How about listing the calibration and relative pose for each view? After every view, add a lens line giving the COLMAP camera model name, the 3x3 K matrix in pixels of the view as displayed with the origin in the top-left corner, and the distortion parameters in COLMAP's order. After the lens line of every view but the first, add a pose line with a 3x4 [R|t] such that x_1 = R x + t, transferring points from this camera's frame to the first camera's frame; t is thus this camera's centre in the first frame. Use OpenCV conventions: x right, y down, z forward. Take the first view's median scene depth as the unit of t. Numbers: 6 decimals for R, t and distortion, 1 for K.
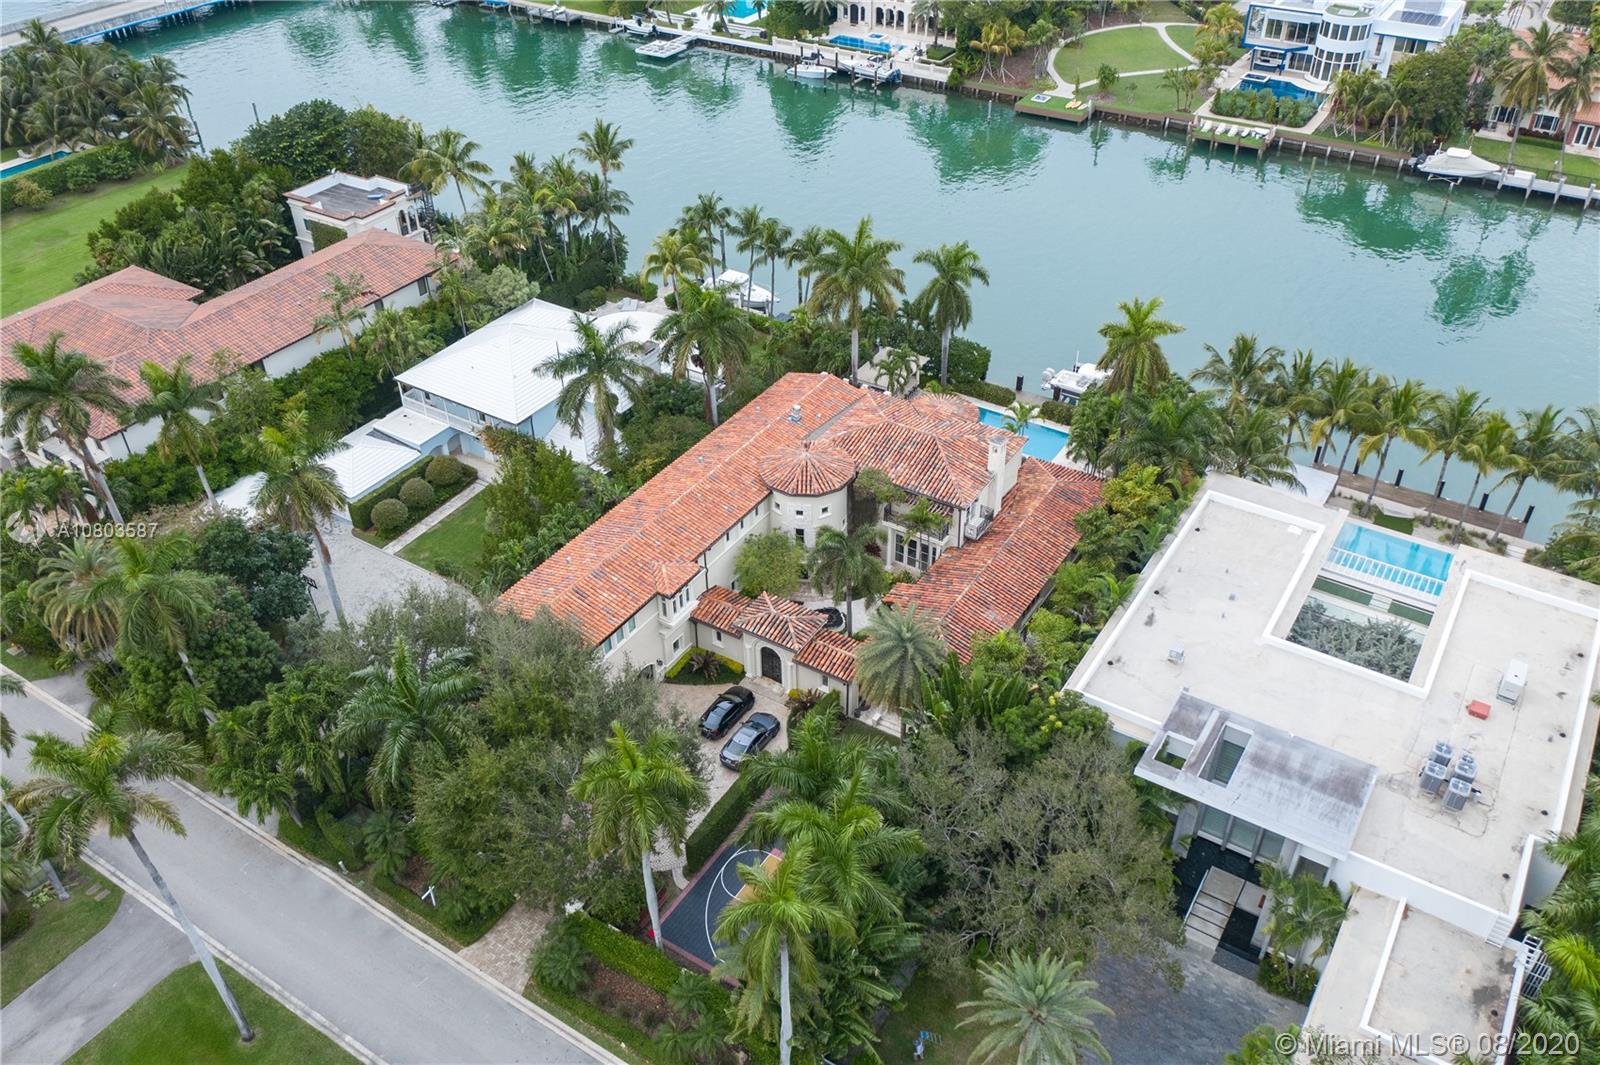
lens RADIAL K [[1237.9, 0, 800.0], [0, 1237.9, 532.5], [0, 0, 1]] dist [-0.004259, -0.003689]
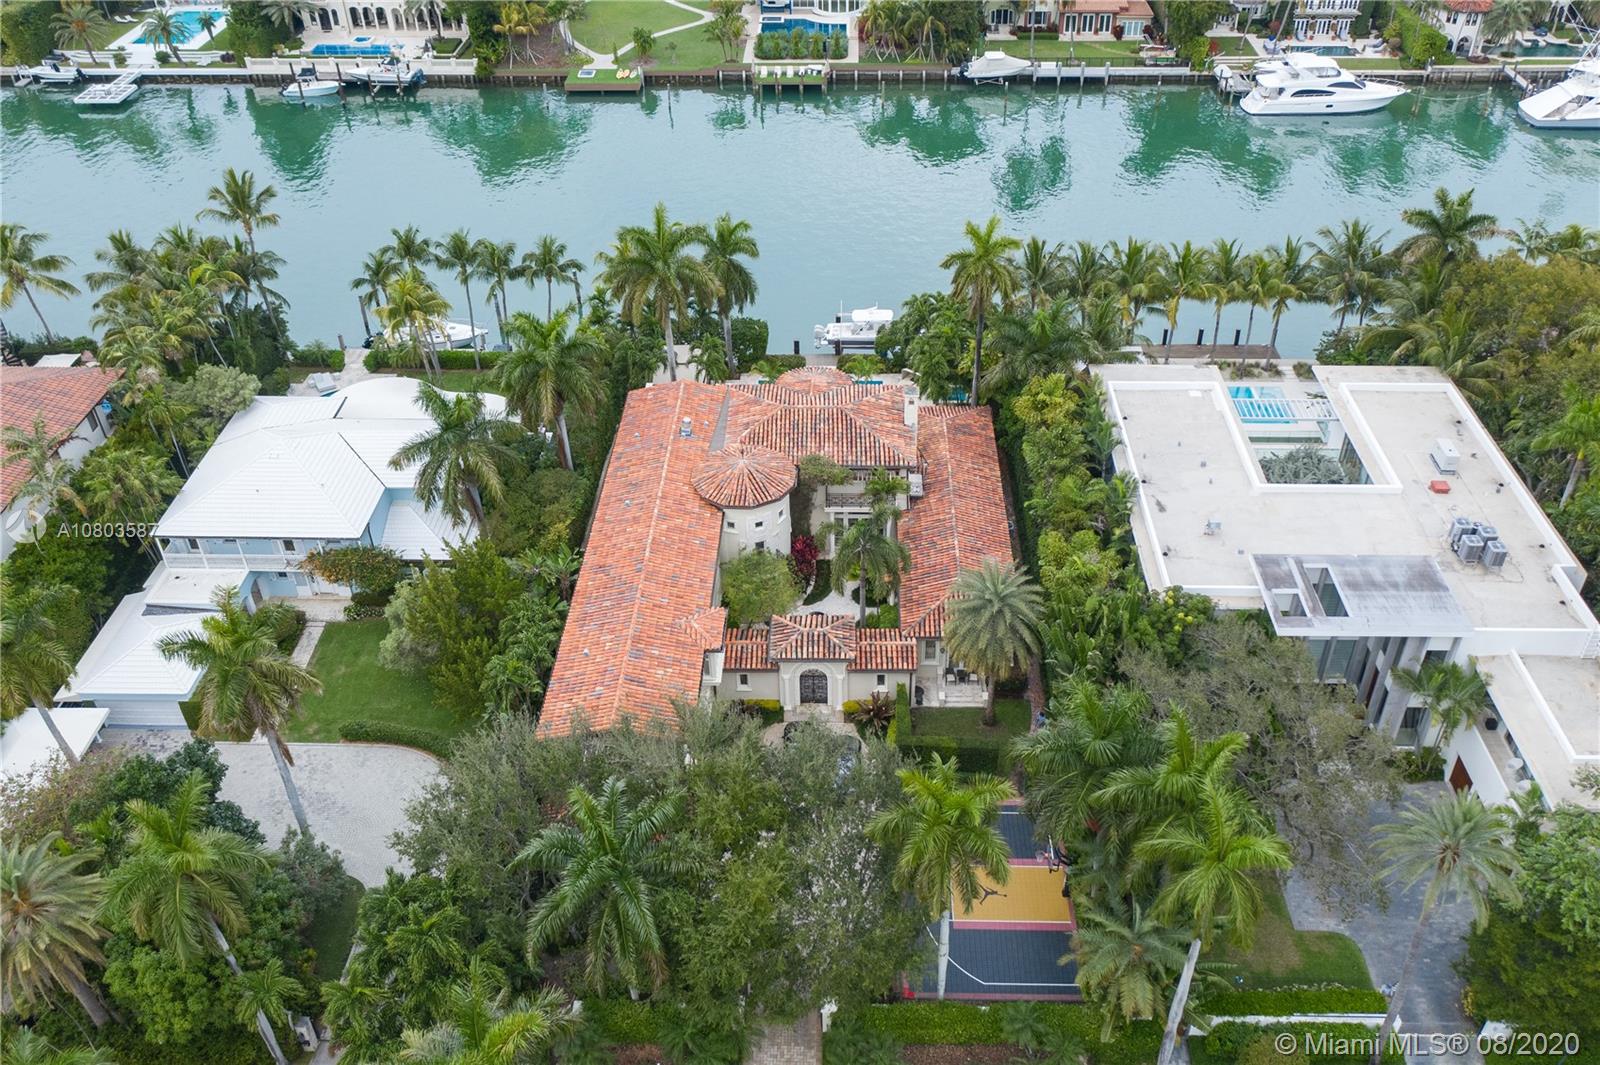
lens RADIAL K [[1311.0, 0, 800.0], [0, 1311.0, 532.5], [0, 0, 1]] dist [-0.012962, 0.016536]
pose [[0.856155, -0.306694, 0.415857, -0.198517], [0.310690, 0.948618, 0.059963, -0.030756], [-0.412879, 0.077865, 0.907451, 0.059948]]
